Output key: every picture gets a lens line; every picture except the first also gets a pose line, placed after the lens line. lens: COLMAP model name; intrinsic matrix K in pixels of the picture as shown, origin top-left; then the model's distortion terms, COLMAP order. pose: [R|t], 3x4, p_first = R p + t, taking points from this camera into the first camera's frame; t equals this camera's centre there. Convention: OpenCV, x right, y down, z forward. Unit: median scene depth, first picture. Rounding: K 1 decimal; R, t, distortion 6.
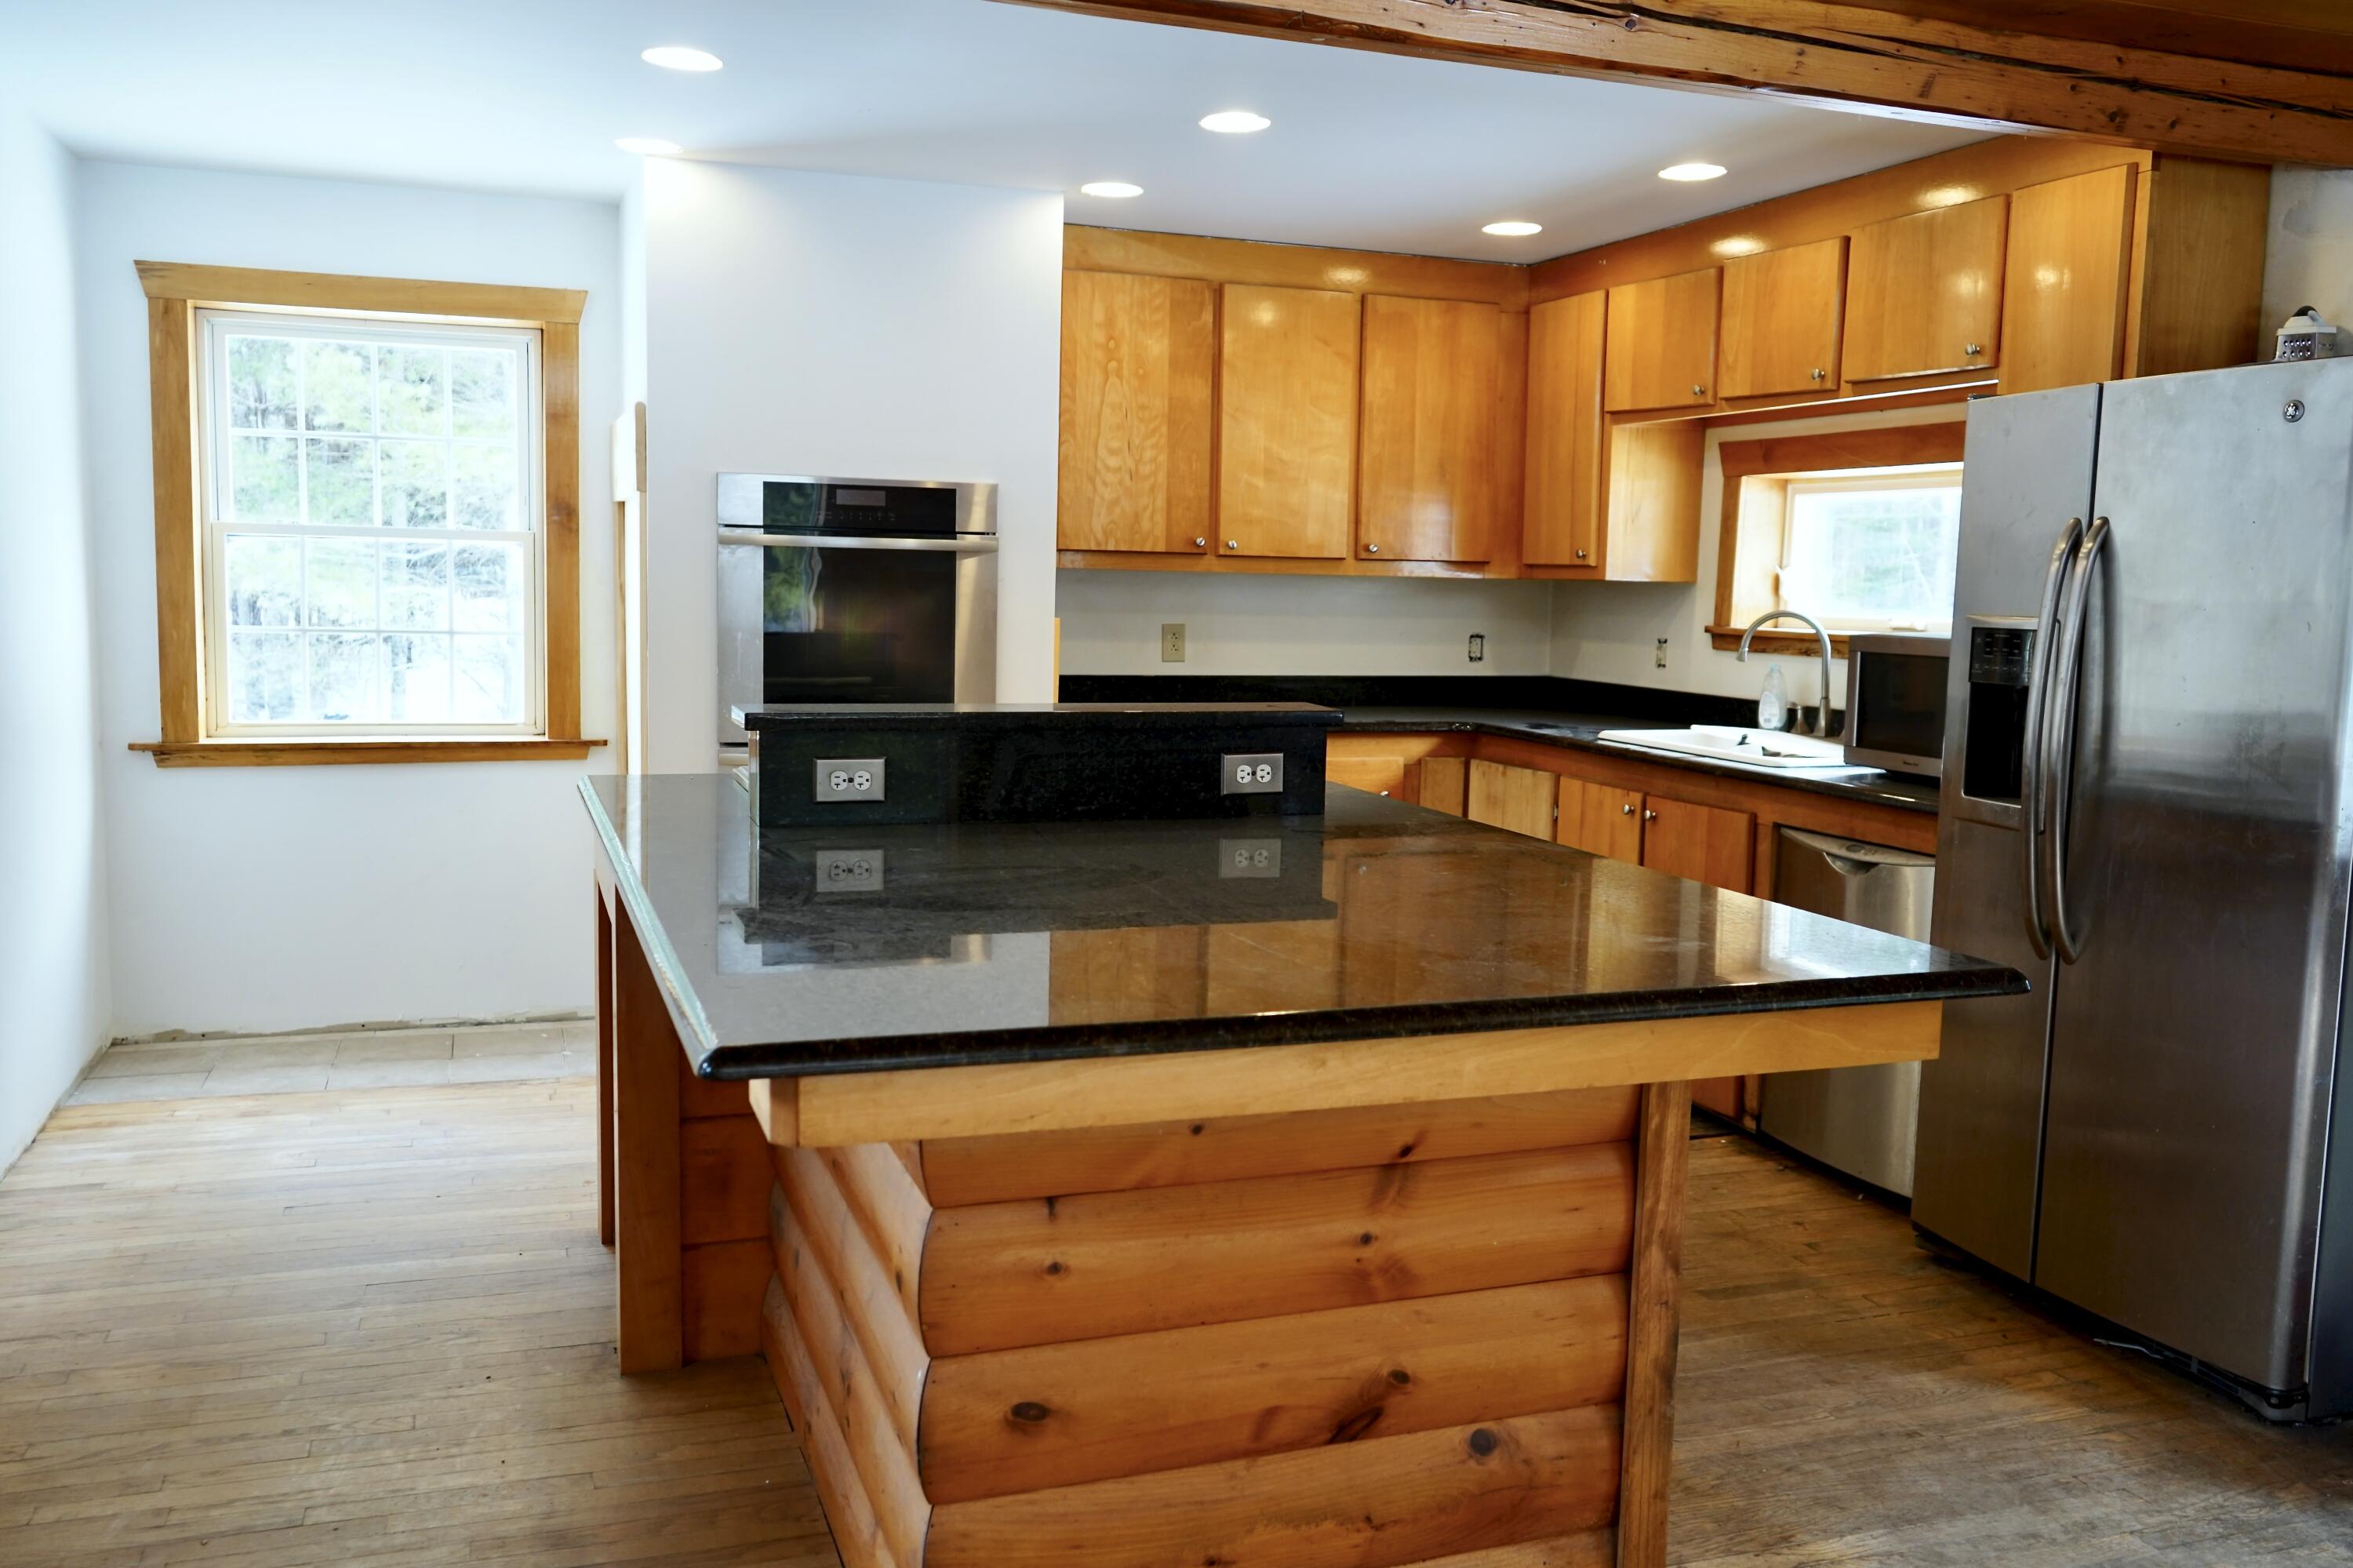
lens RADIAL K [[1924.1, 0, 1184.4], [0, 1924.1, 780.8], [0, 0, 1]] dist [-0.010488, 0.009264]
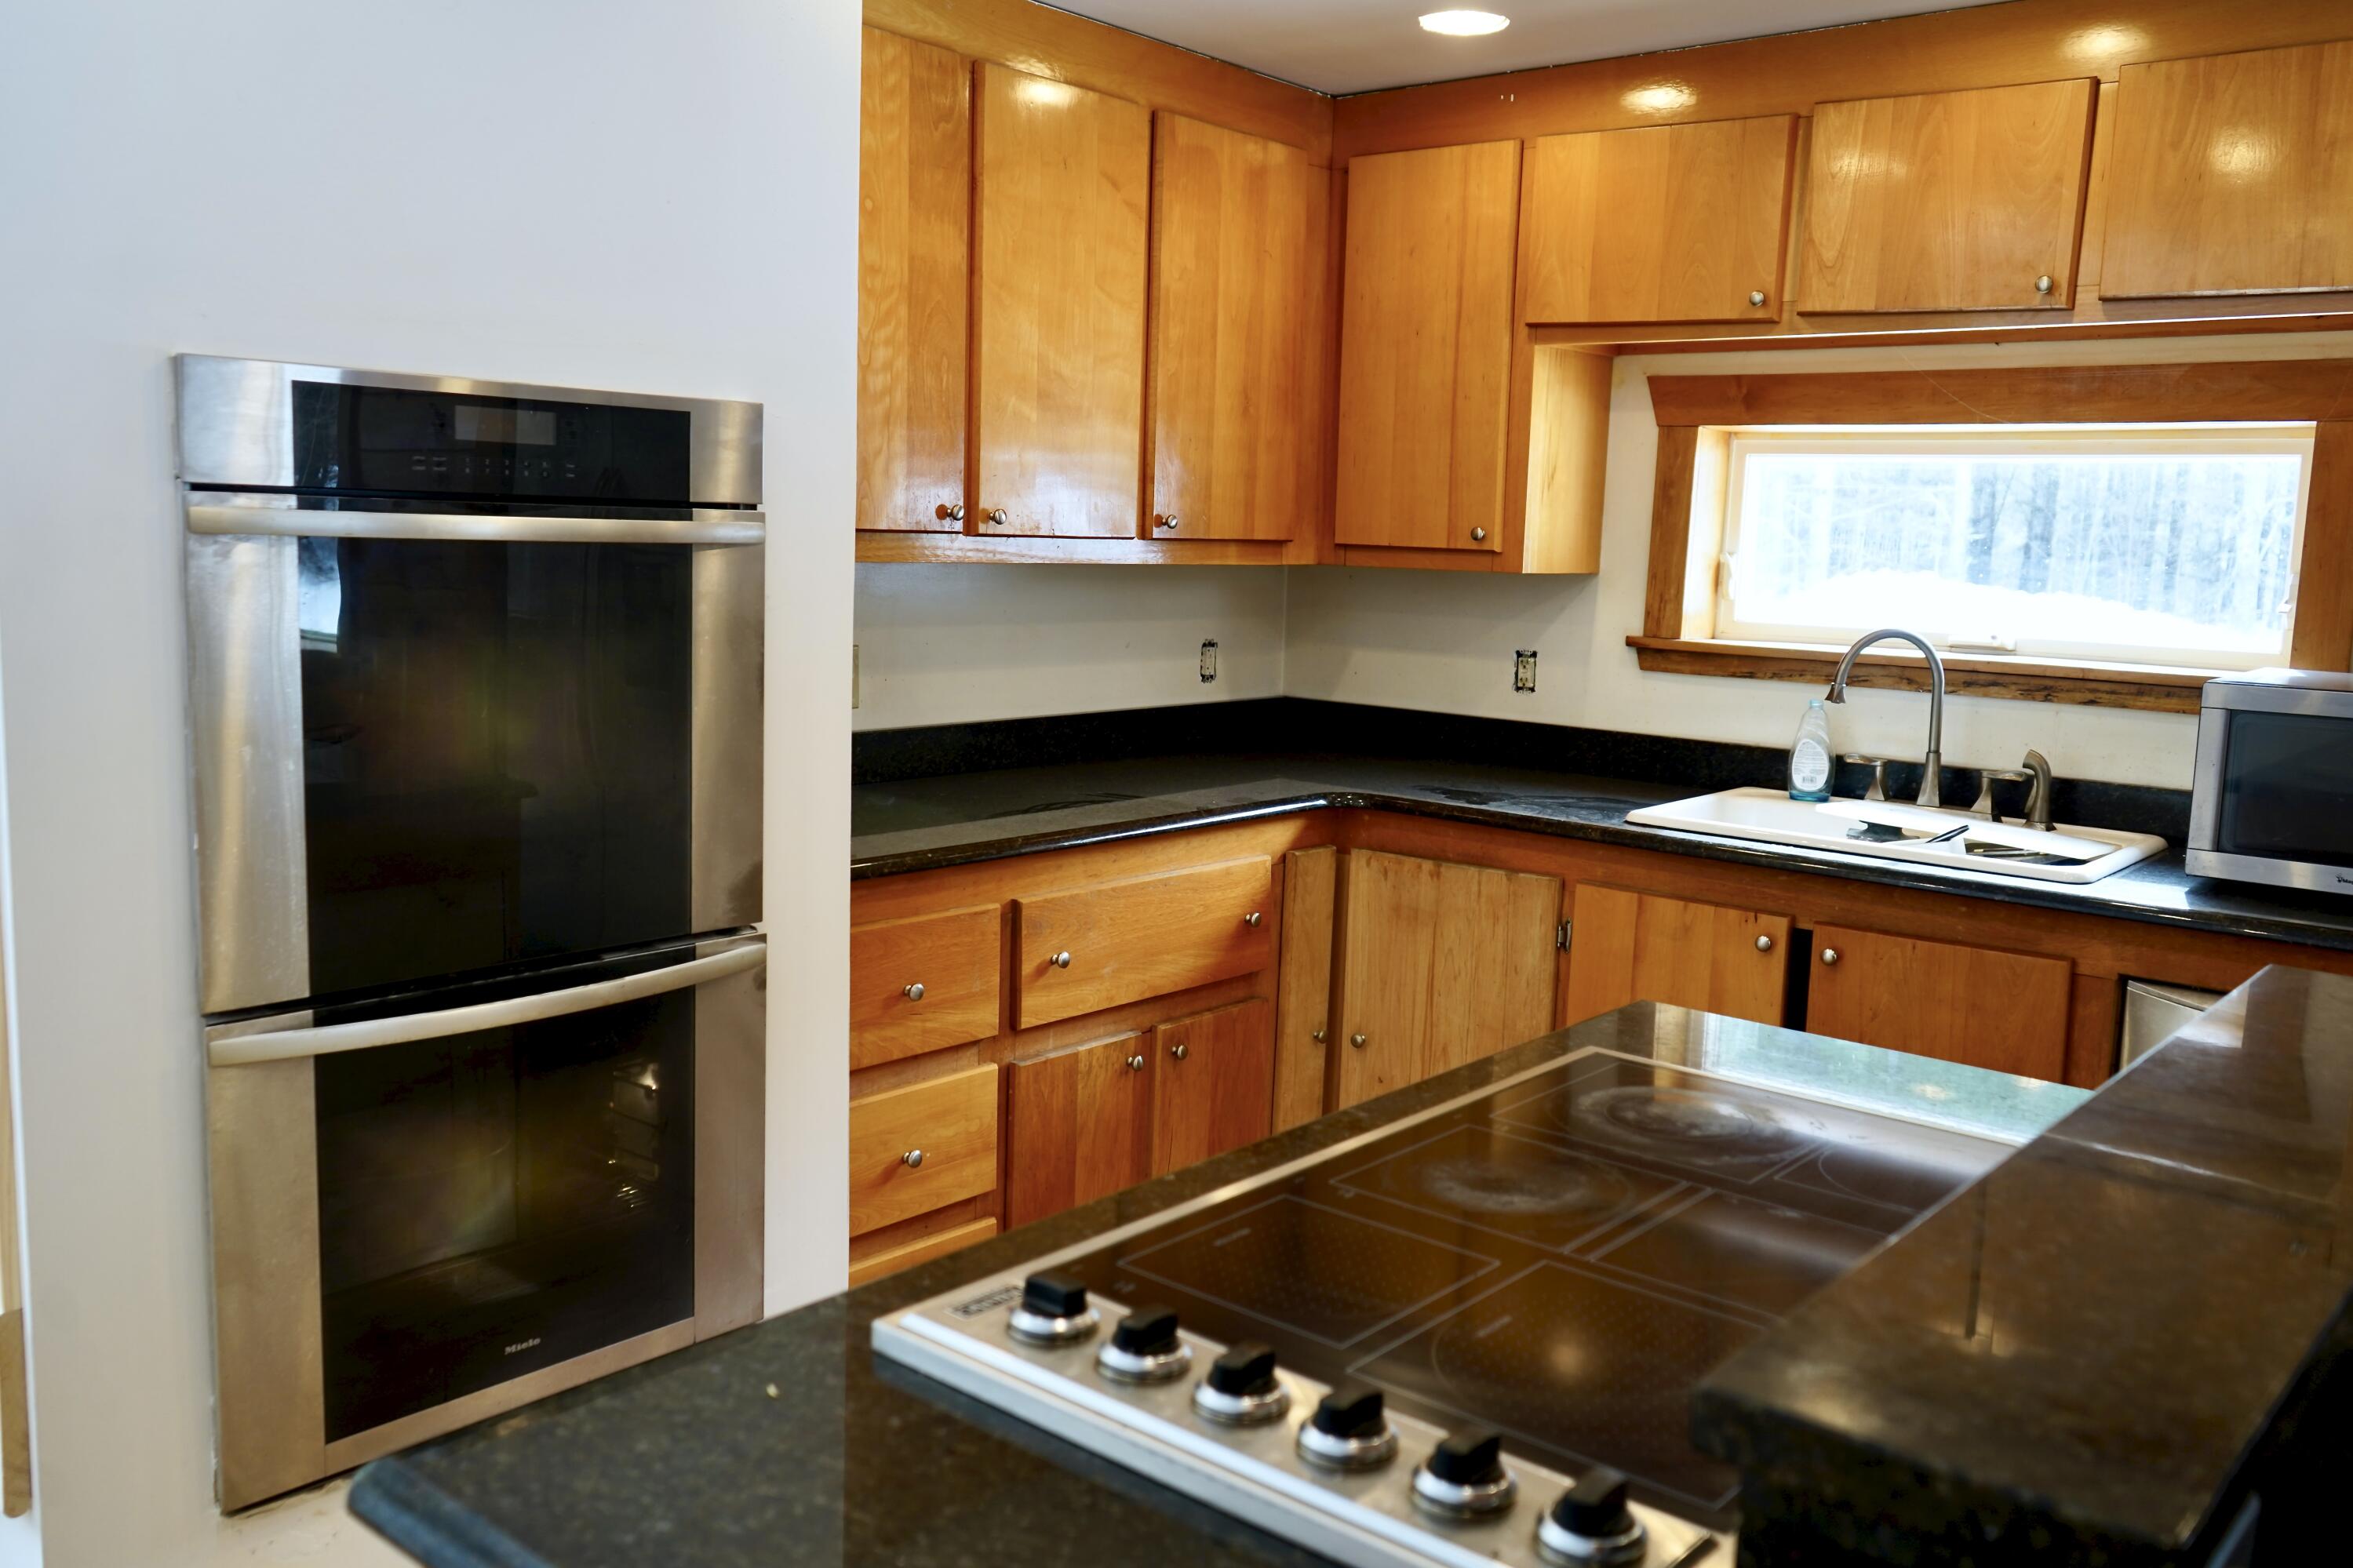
lens RADIAL K [[1923.8, 0, 1184.4], [0, 1923.8, 780.8], [0, 0, 1]] dist [-0.010488, 0.009264]
pose [[0.868658, -0.061326, 0.491602, -0.252435], [0.041640, 0.997835, 0.050899, -0.080256], [-0.493660, -0.023744, 0.869331, 0.527572]]
